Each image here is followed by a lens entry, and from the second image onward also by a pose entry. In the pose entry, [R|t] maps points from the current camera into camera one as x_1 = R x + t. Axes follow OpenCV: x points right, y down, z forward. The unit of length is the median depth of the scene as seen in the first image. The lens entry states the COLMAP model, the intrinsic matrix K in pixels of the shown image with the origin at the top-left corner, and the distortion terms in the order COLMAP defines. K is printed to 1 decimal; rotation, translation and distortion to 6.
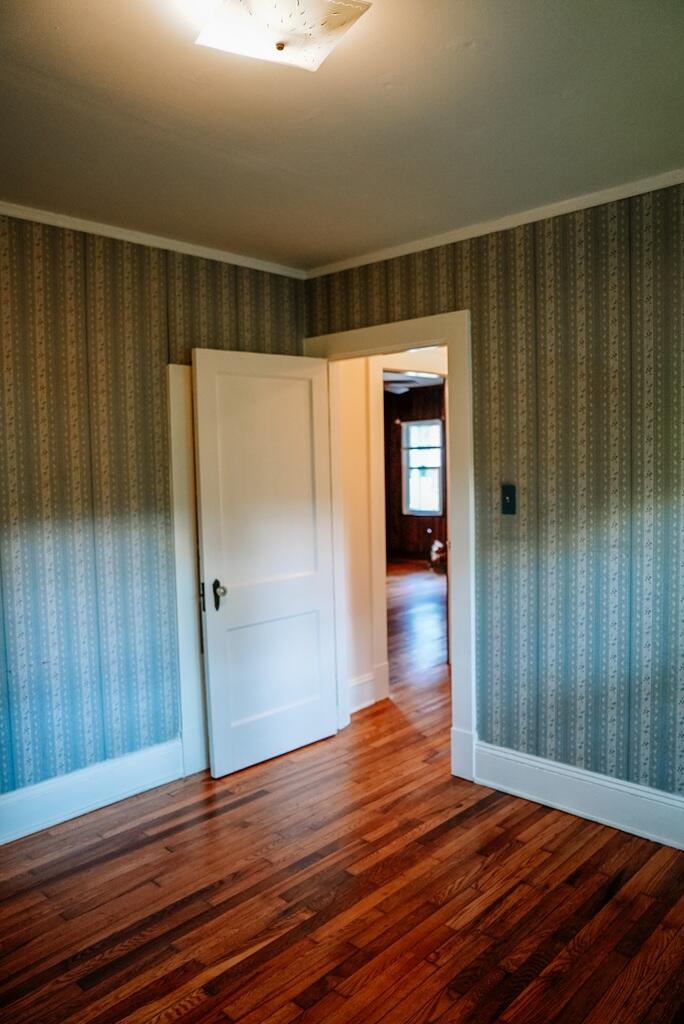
lens RADIAL K [[732.7, 0, 333.8], [0, 732.7, 503.6], [0, 0, 1]] dist [-0.099222, 0.077103]
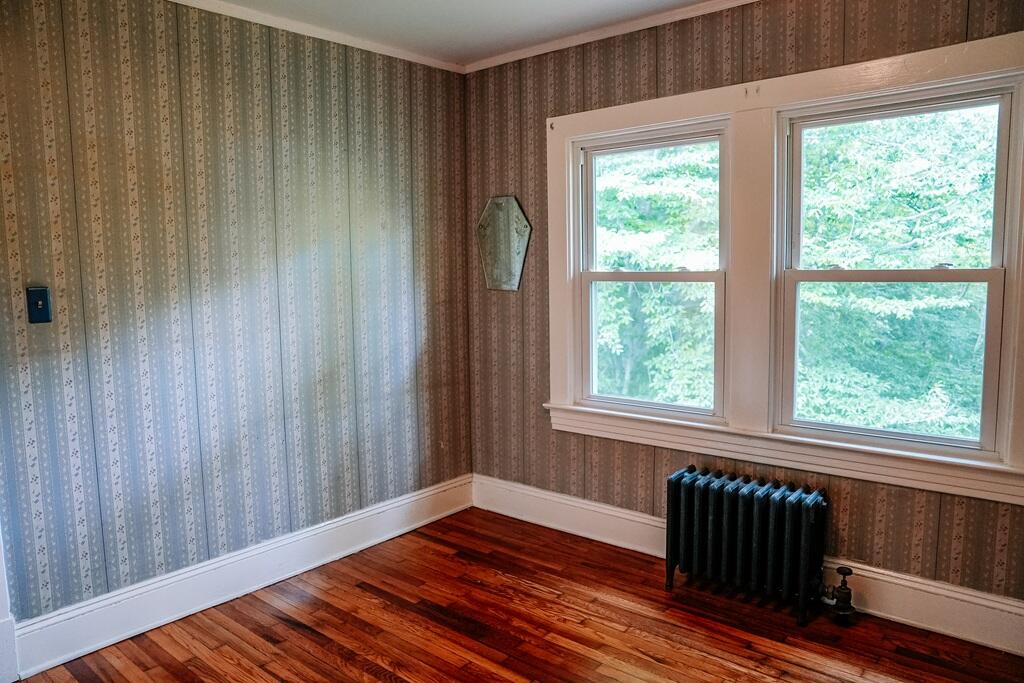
lens RADIAL K [[734.8, 0, 509.5], [0, 734.8, 347.4], [0, 0, 1]] dist [-0.109609, 0.088502]
pose [[-0.060955, -0.081991, 0.994767, -0.634004], [0.080329, 0.992985, 0.086766, 0.016266], [-0.994903, 0.085197, -0.053941, 0.566320]]
